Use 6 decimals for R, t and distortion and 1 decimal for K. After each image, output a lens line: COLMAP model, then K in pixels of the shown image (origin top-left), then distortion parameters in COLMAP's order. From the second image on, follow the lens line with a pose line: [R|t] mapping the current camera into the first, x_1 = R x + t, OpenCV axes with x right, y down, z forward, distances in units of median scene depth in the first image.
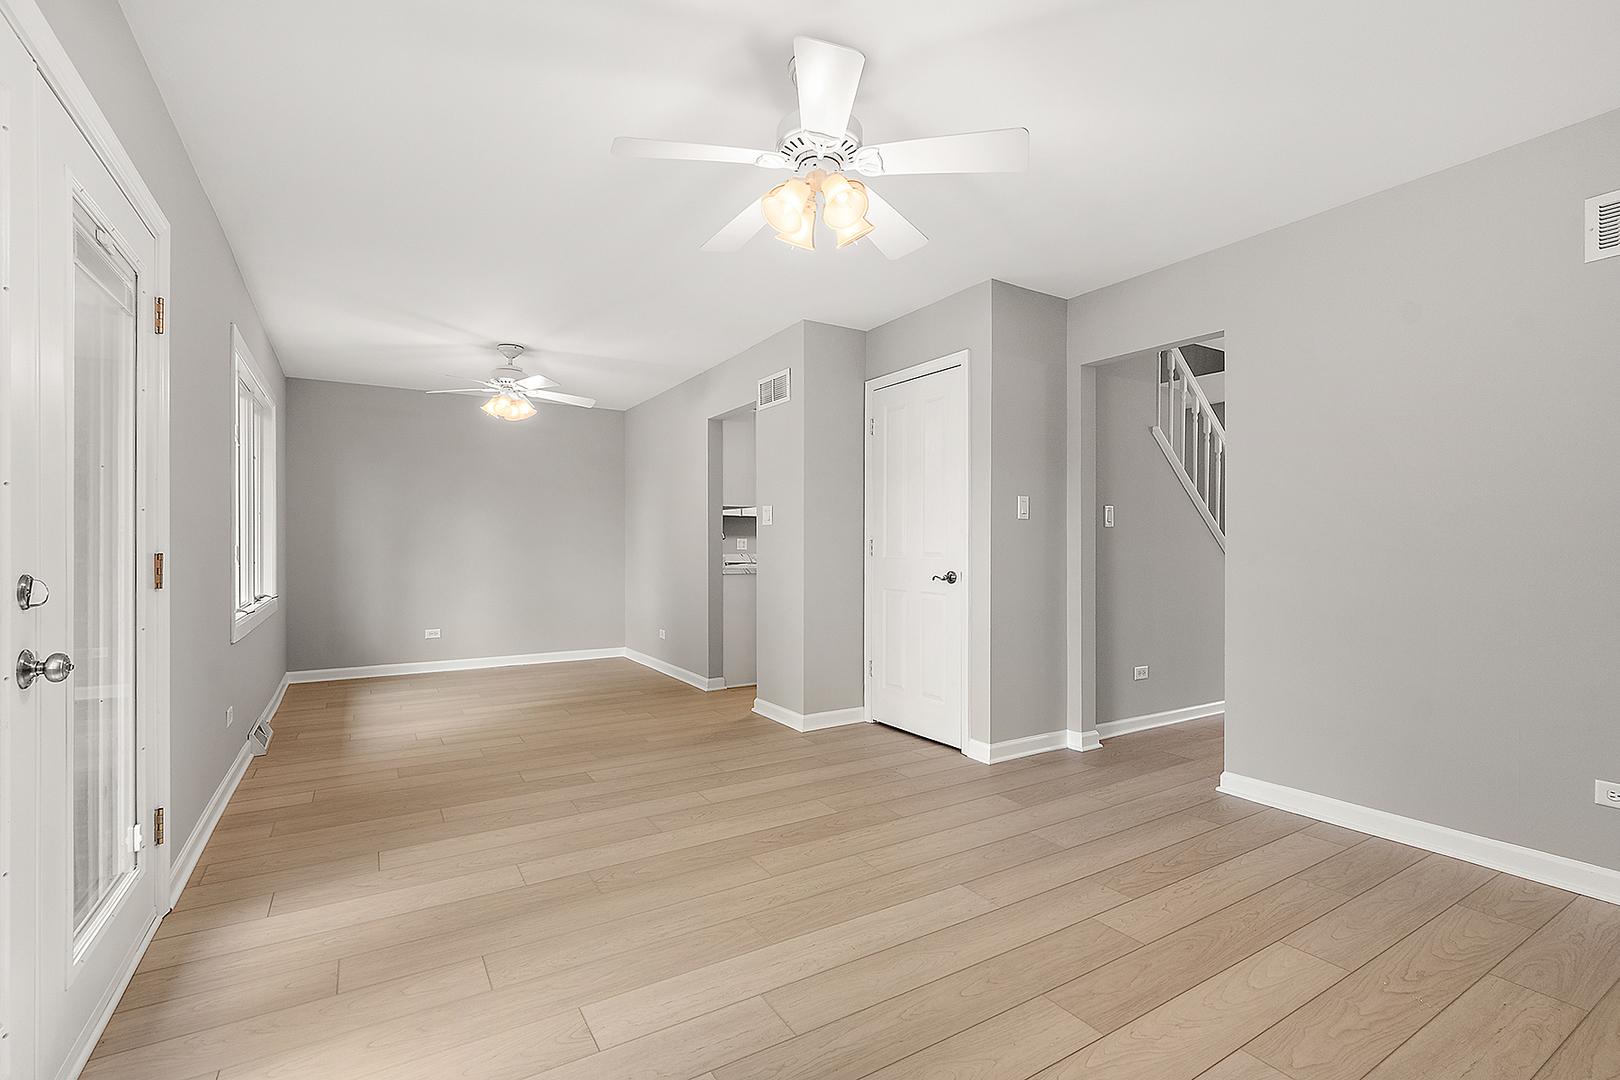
lens RADIAL K [[727.3, 0, 808.6], [0, 727.3, 543.9], [0, 0, 1]] dist [0.012140, -0.000237]
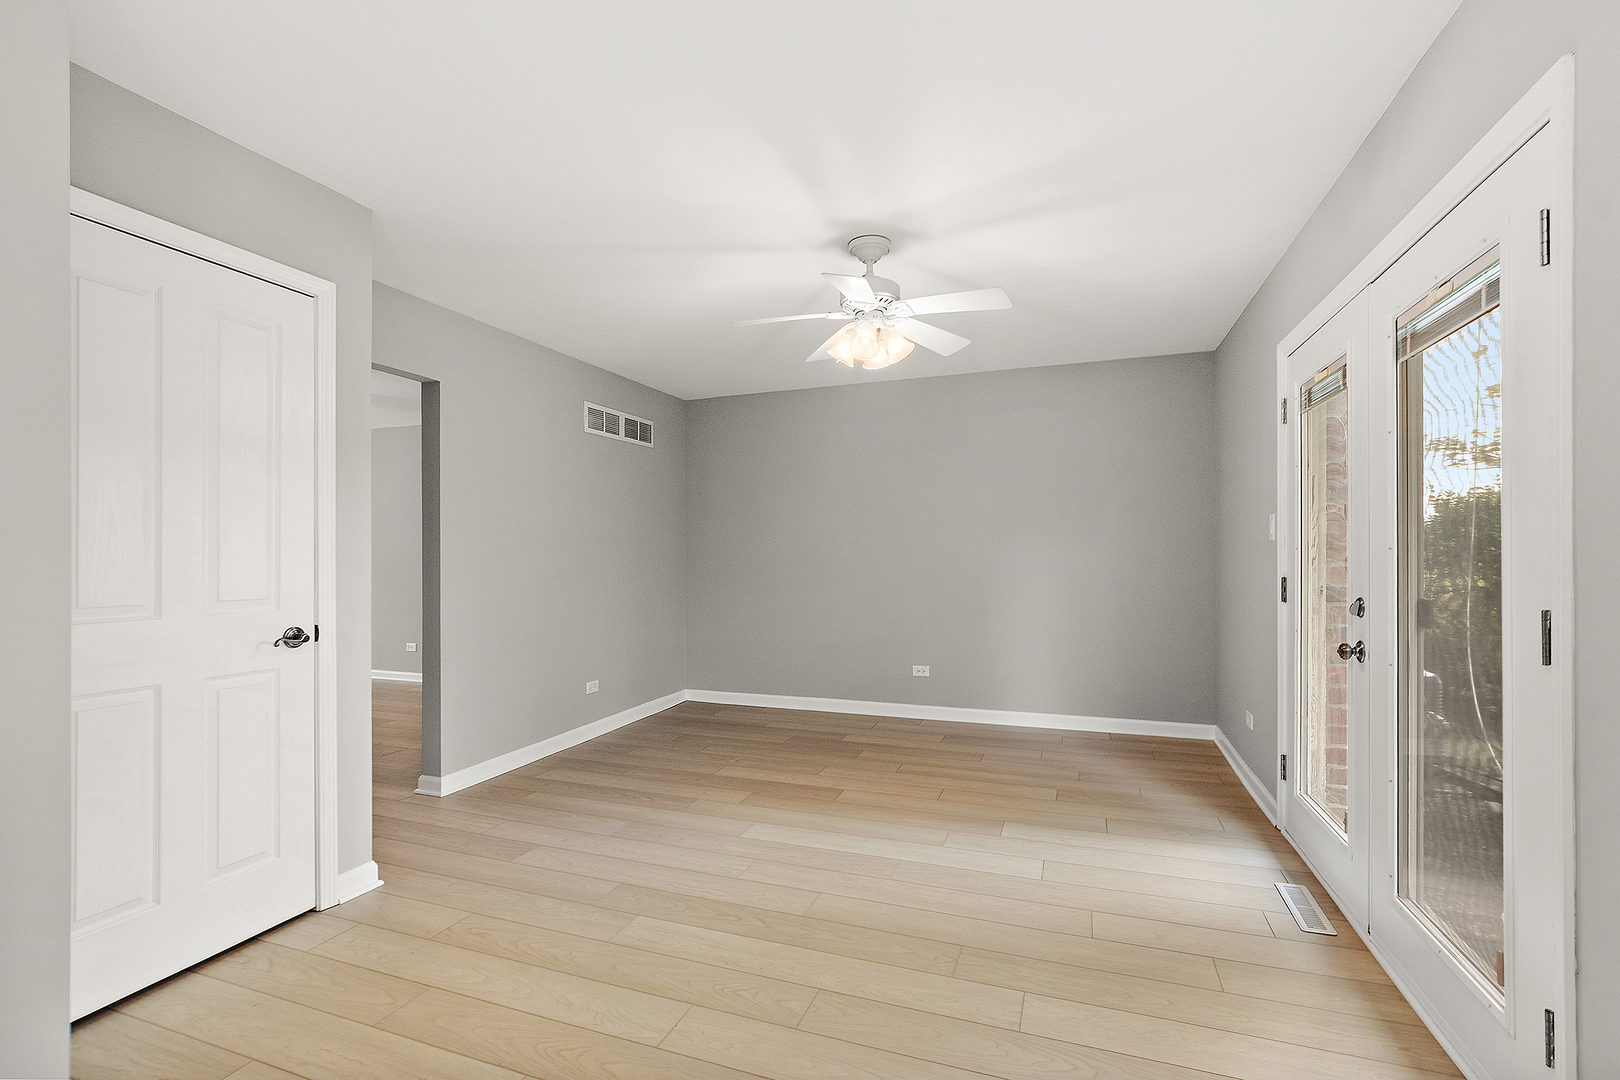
lens RADIAL K [[727.3, 0, 809.9], [0, 727.3, 549.2], [0, 0, 1]] dist [0.012140, -0.000237]
pose [[-0.617251, 0.009645, 0.786707, -0.799974], [0.004398, 0.999952, -0.008809, -0.029062], [-0.786754, -0.001977, -0.617263, 1.523605]]
